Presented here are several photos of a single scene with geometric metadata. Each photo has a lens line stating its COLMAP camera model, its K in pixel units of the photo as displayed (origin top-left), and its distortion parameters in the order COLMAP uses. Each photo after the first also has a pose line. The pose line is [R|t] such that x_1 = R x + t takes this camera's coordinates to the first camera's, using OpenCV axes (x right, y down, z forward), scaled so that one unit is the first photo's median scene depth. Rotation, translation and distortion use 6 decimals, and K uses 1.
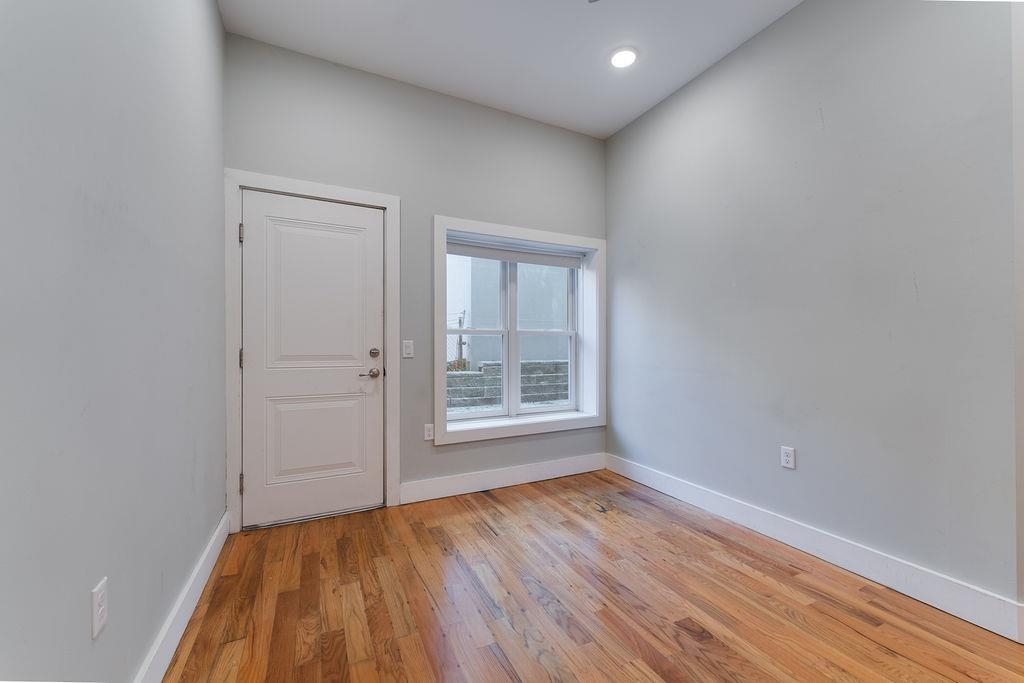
lens RADIAL K [[423.5, 0, 513.6], [0, 423.5, 346.4], [0, 0, 1]] dist [-0.002410, 0.000109]
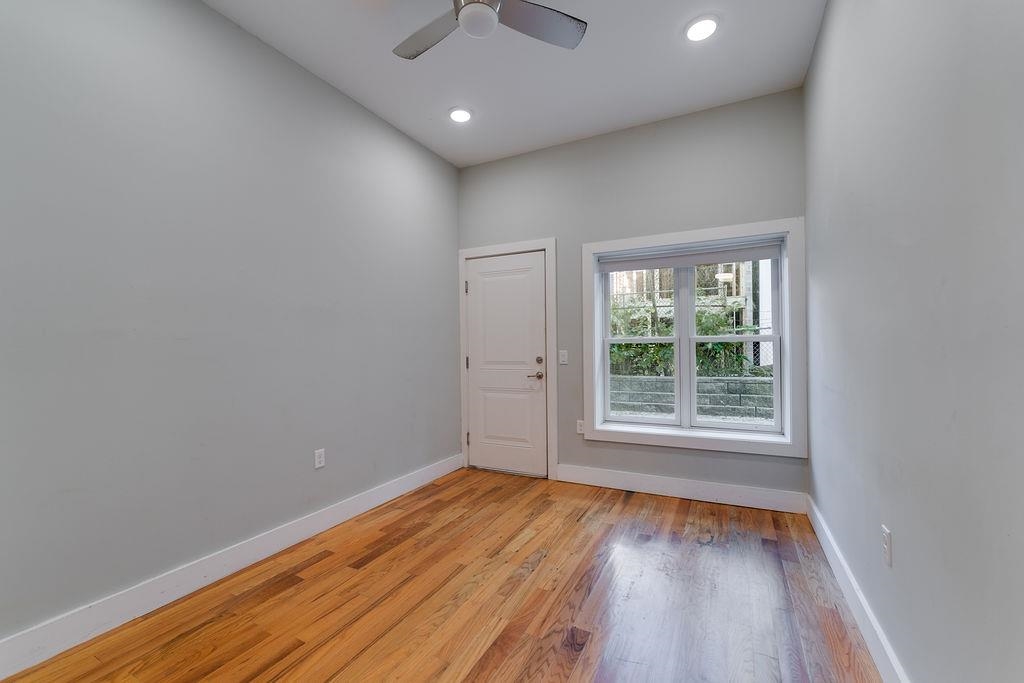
lens RADIAL K [[423.5, 0, 514.2], [0, 423.5, 342.4], [0, 0, 1]] dist [-0.002410, 0.000109]
pose [[0.582222, -0.013540, -0.812917, 0.696697], [0.009915, 0.999905, -0.009553, -0.027740], [0.812969, -0.002499, 0.582301, 0.161795]]
